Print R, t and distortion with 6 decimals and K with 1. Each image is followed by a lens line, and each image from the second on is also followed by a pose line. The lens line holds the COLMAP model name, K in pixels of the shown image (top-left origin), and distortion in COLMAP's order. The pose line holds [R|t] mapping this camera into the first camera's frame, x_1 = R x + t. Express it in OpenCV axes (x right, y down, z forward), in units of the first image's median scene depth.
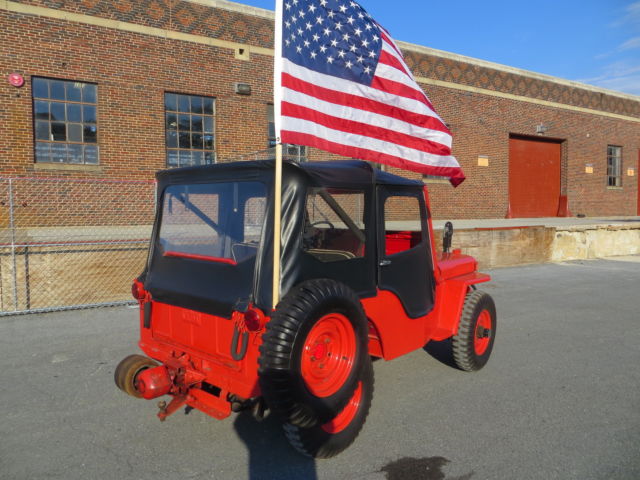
lens RADIAL K [[460.2, 0, 322.1], [0, 460.2, 238.7], [0, 0, 1]] dist [-0.009156, -0.007063]
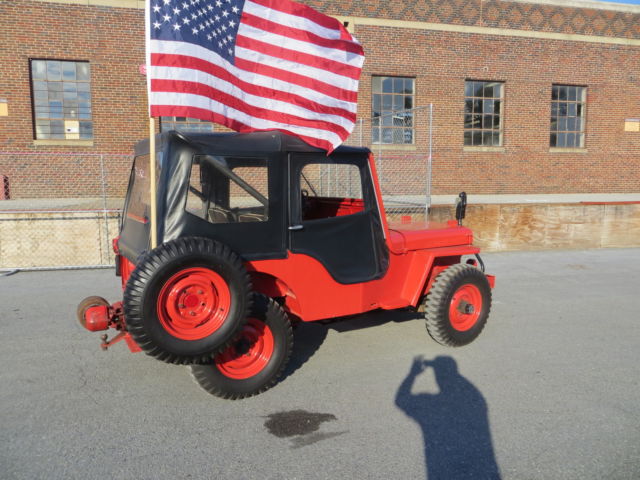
lens RADIAL K [[460.2, 0, 322.1], [0, 460.2, 238.7], [0, 0, 1]] dist [-0.009156, -0.007063]
pose [[0.953916, 0.033219, -0.298231, 0.415760], [-0.016559, 0.998166, 0.058220, 0.013841], [0.299618, -0.050598, 0.952717, 0.016753]]
